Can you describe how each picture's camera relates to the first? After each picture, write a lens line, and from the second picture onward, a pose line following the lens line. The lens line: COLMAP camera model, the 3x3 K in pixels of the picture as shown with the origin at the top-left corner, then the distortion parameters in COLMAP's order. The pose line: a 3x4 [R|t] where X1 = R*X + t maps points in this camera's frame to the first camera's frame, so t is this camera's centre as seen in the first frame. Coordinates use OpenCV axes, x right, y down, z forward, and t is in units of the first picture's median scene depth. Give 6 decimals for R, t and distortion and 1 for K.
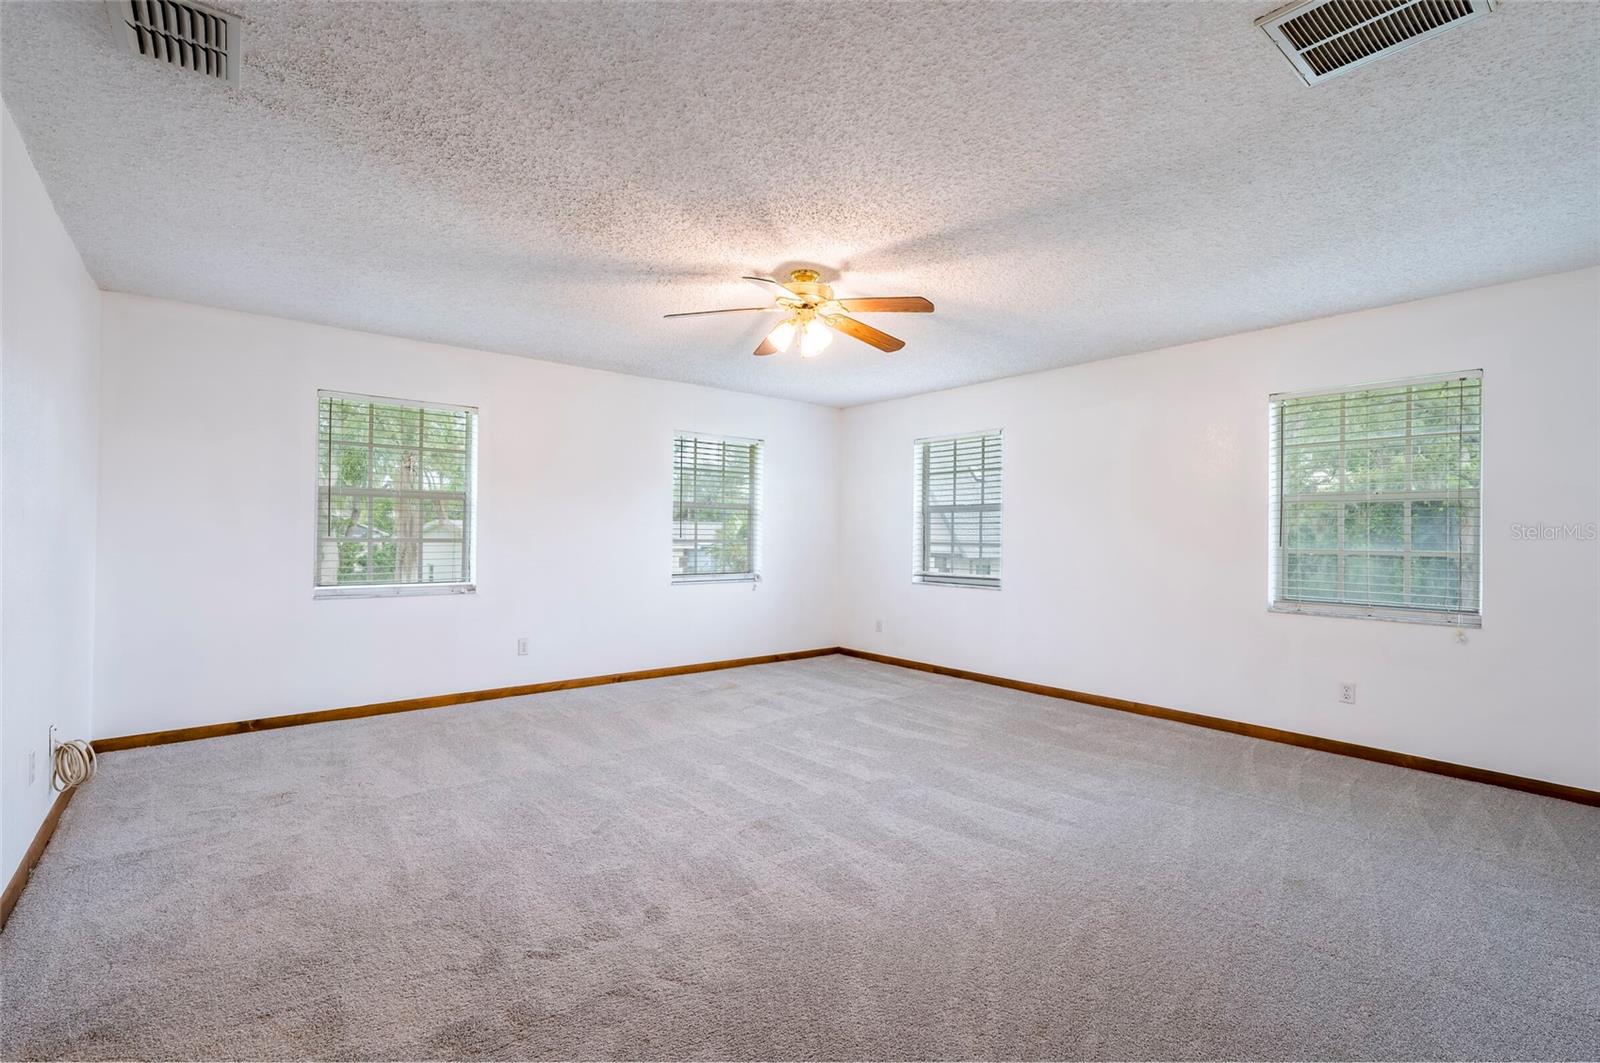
lens RADIAL K [[708.2, 0, 804.9], [0, 708.2, 532.0], [0, 0, 1]] dist [-0.004584, -0.000189]
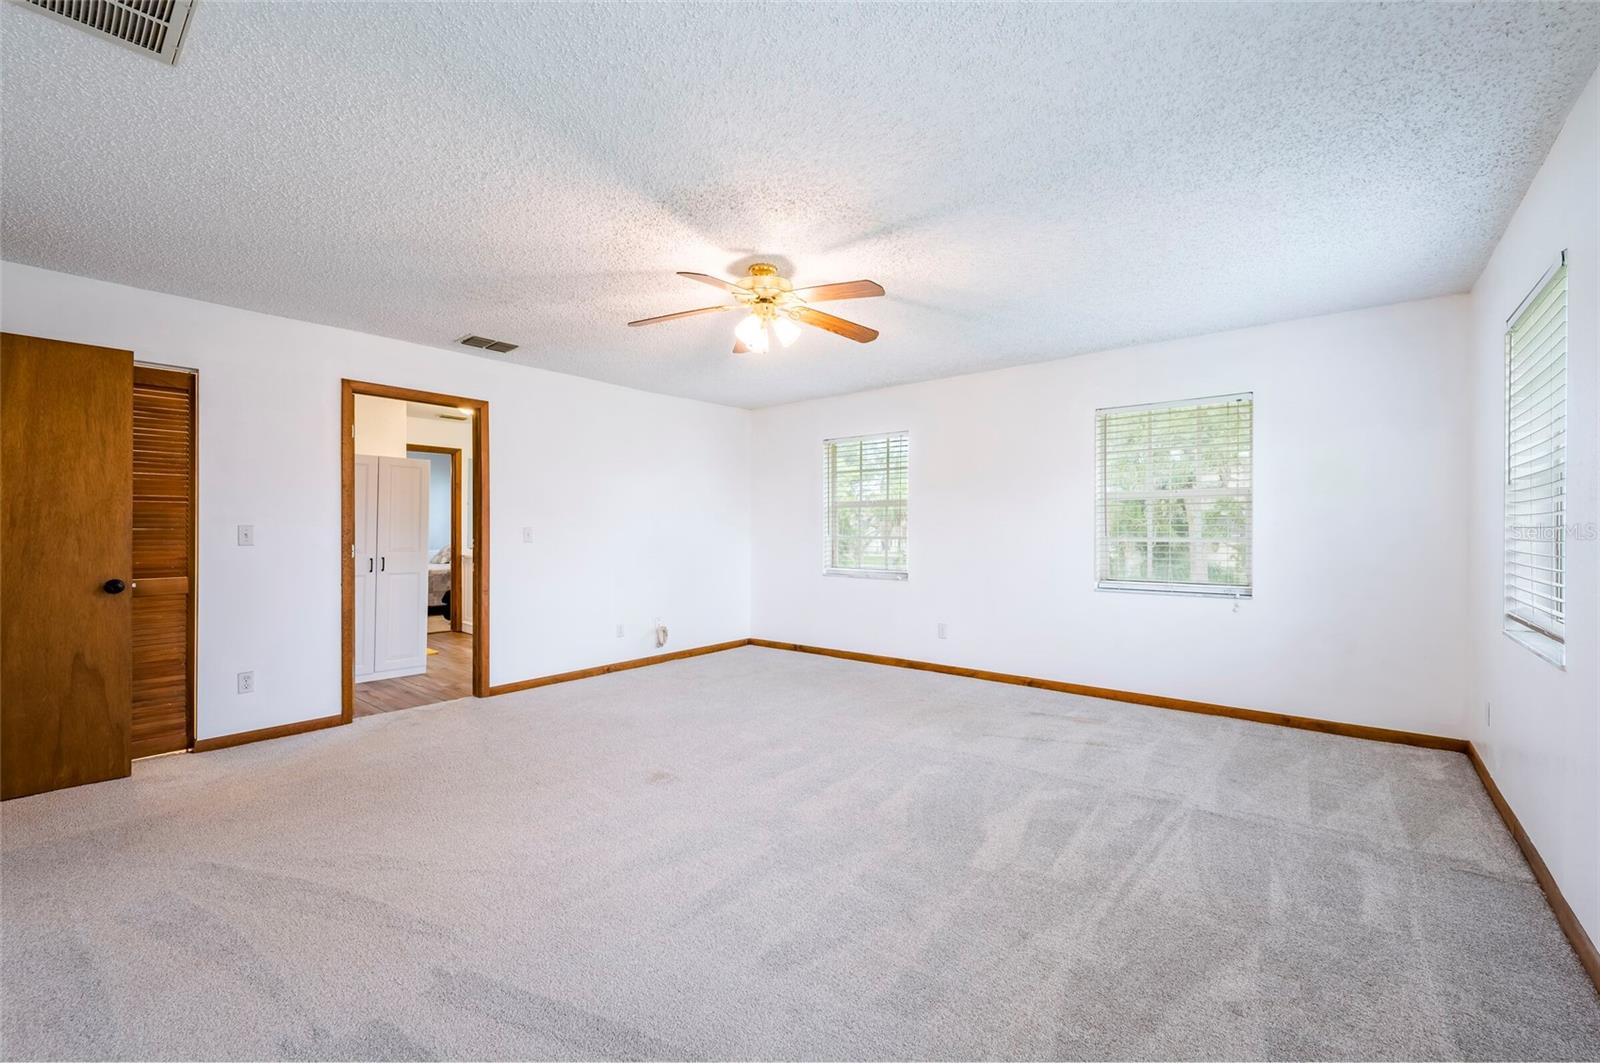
lens RADIAL K [[652.1, 0, 806.7], [0, 652.1, 533.0], [0, 0, 1]] dist [-0.000076, -0.000053]
pose [[0.198586, -0.005583, -0.980068, 0.782226], [0.004472, 0.999979, -0.004790, 0.009318], [0.980073, -0.003432, 0.198607, 0.755403]]
